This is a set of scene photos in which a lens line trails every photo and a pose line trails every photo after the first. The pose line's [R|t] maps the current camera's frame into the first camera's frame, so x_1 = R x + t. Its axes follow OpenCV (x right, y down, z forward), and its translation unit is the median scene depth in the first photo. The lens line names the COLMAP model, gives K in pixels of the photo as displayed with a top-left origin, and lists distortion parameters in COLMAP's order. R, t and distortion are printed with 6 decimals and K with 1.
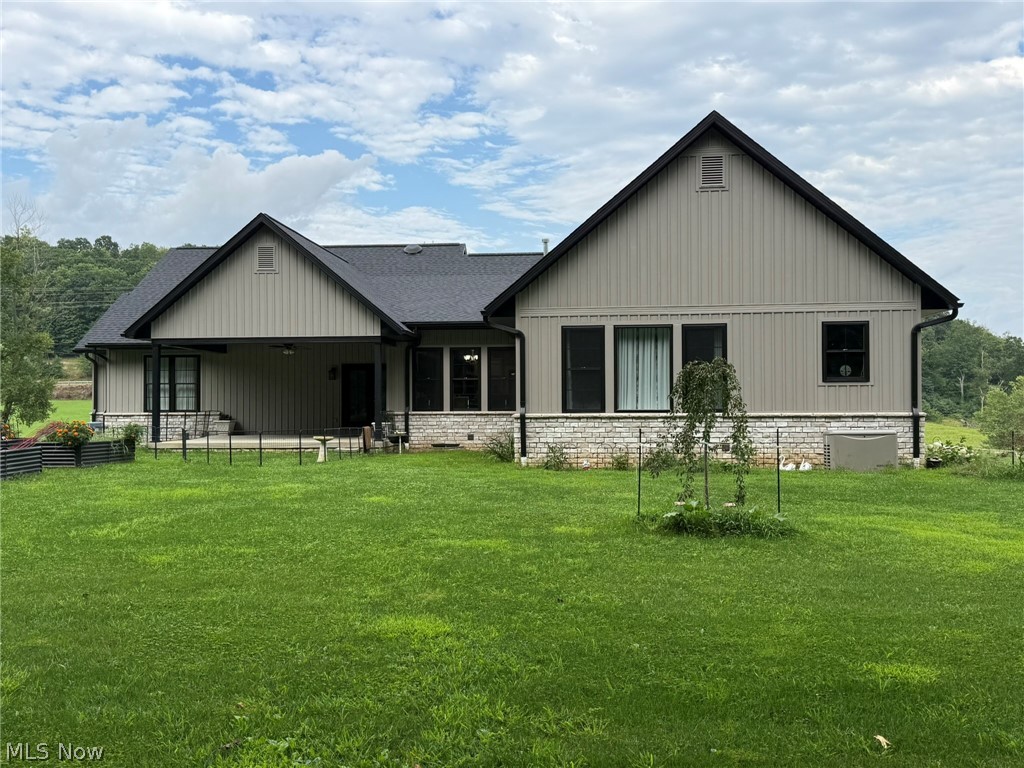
lens RADIAL K [[983.2, 0, 513.9], [0, 983.2, 383.9], [0, 0, 1]] dist [0.027287, 0.000000]
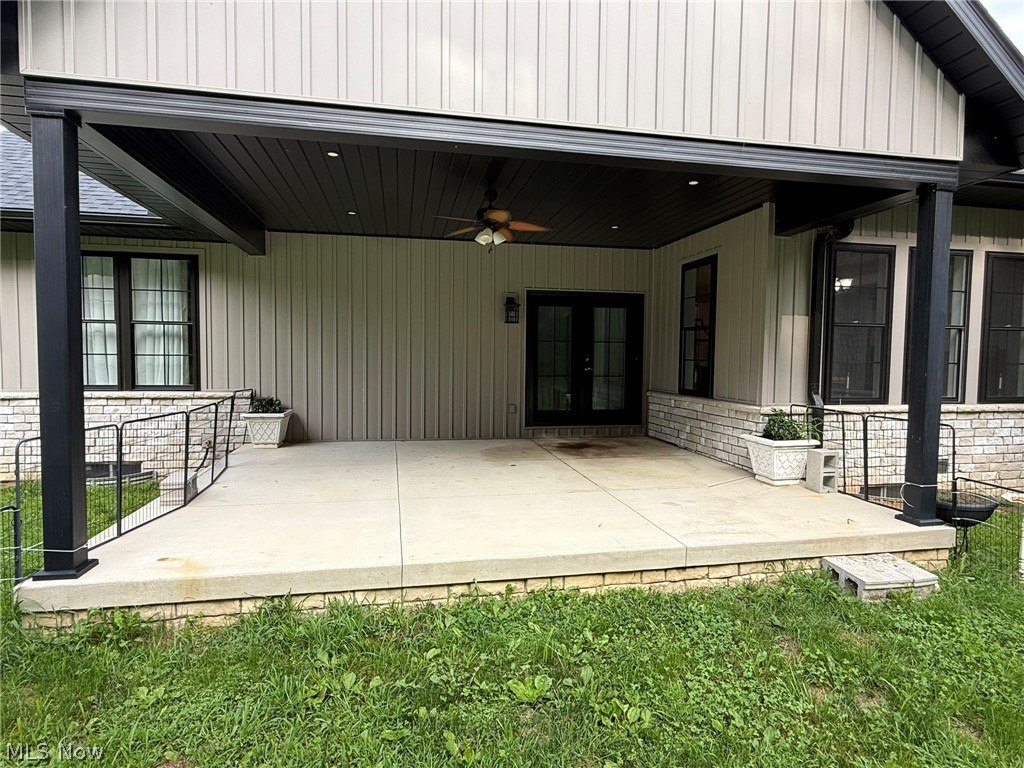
lens RADIAL K [[573.9, 0, 509.9], [0, 573.9, 385.2], [0, 0, 1]] dist [-0.002071, -0.000599]
pose [[0.967727, 0.001906, 0.251994, -0.251185], [-0.021285, 0.997016, 0.074199, 0.005067], [-0.251101, -0.077168, 0.964880, 0.727472]]
